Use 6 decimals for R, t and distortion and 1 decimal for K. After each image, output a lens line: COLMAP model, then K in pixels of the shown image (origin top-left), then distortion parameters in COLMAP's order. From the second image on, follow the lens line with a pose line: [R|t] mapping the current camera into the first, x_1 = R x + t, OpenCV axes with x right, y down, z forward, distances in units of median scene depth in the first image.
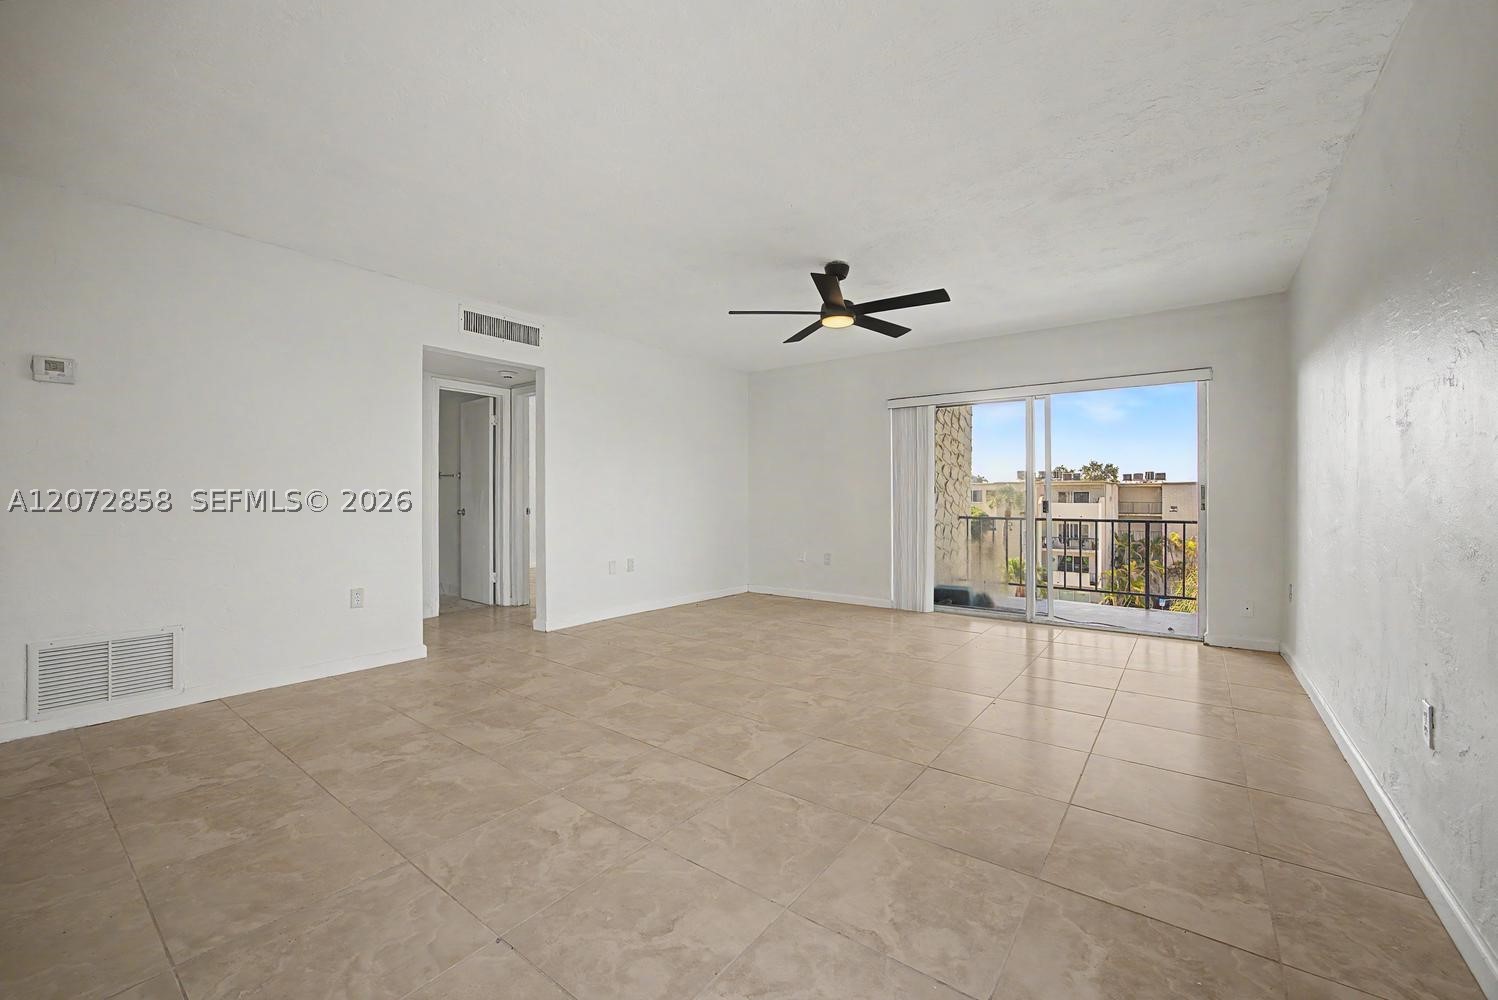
lens RADIAL K [[593.1, 0, 757.2], [0, 593.1, 496.5], [0, 0, 1]] dist [-0.033834, 0.006381]
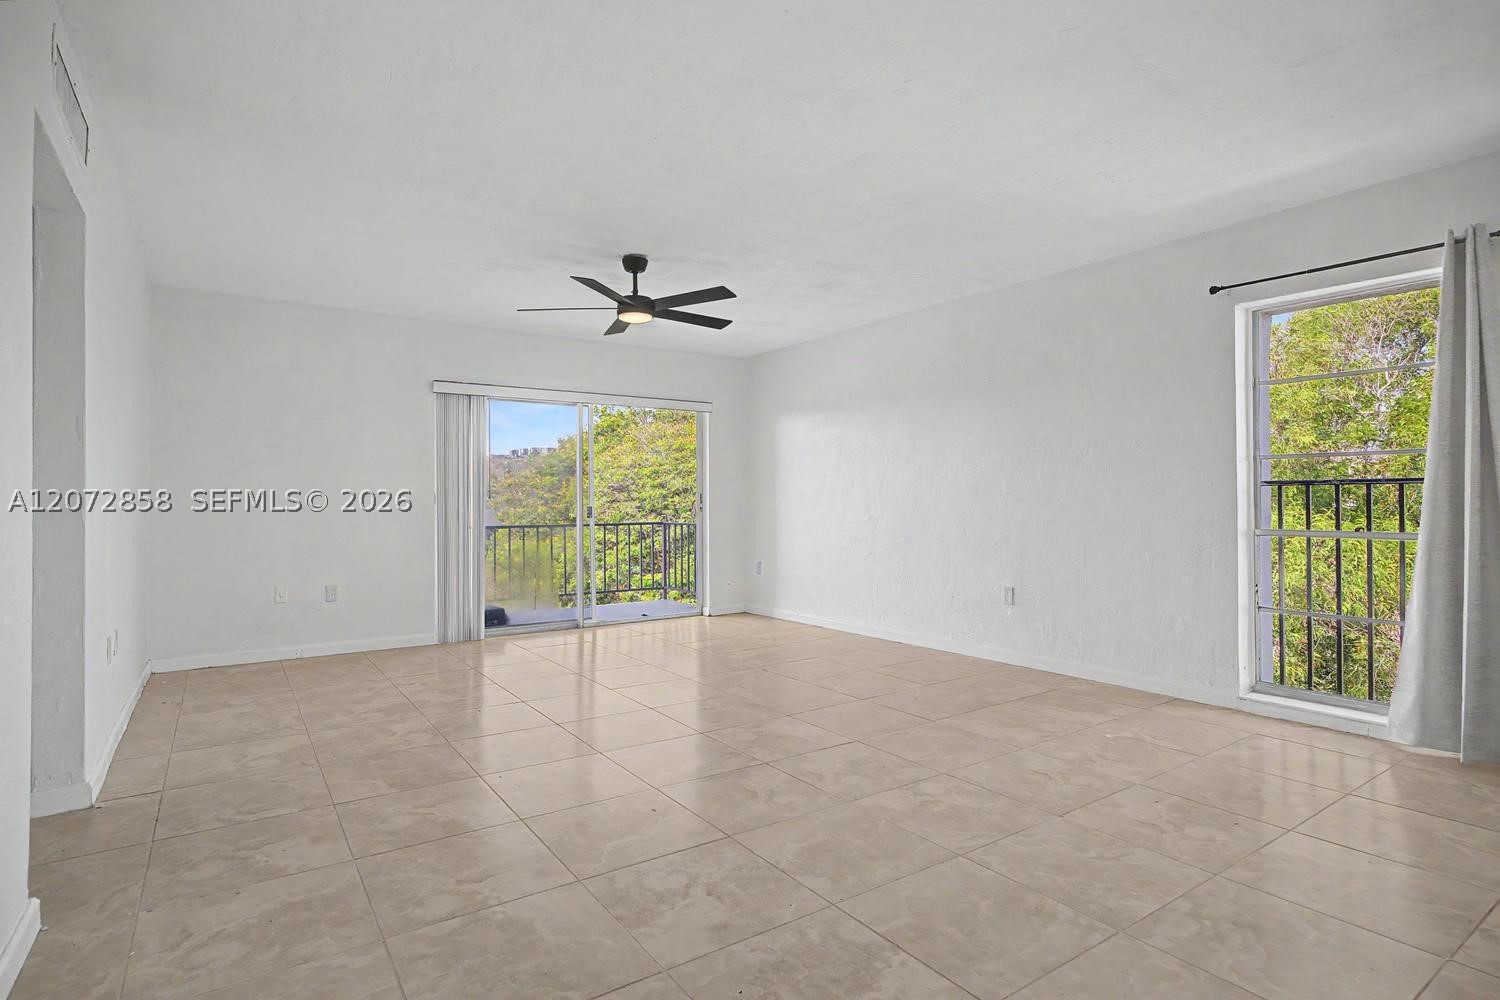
lens RADIAL K [[768.3, 0, 750.0], [0, 768.3, 500.0], [0, 0, 1]] dist [-0.030180, 0.000124]
pose [[0.326485, -0.003642, 0.945195, -1.126245], [0.005199, 0.999984, 0.002057, -0.004223], [-0.945188, 0.004242, 0.326499, 0.512352]]
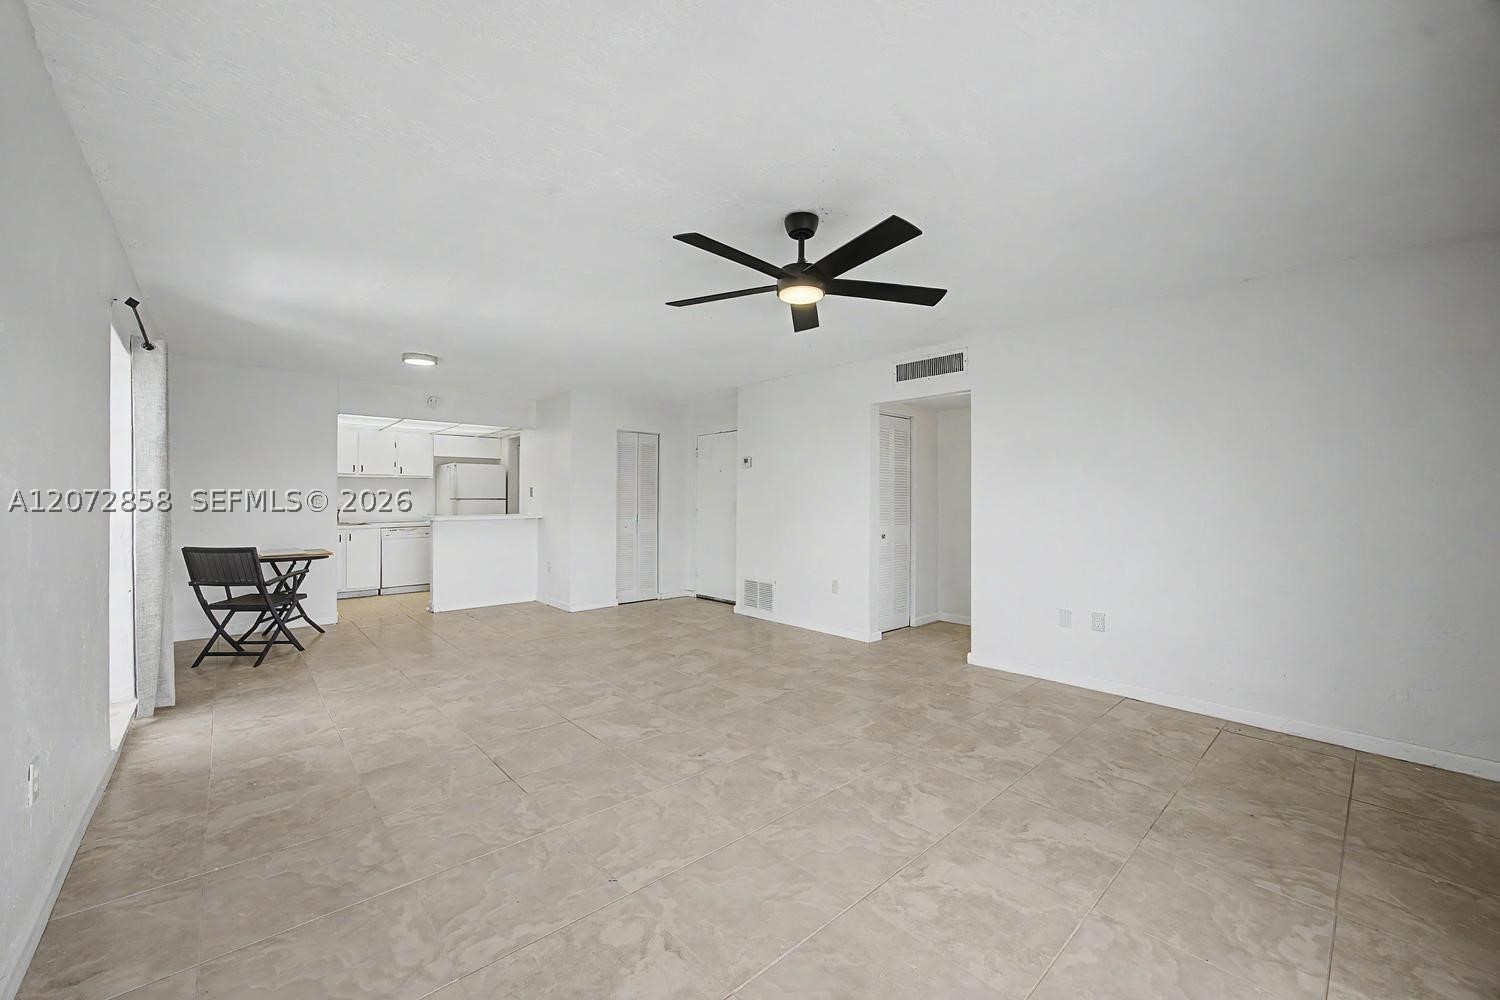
lens RADIAL K [[593.9, 0, 758.2], [0, 593.9, 496.5], [0, 0, 1]] dist [-0.033834, 0.006381]
pose [[-0.188752, -0.004721, -0.982014, 1.002921], [-0.001510, 0.999989, -0.004517, -0.059583], [0.982024, 0.000630, -0.188757, 1.285326]]
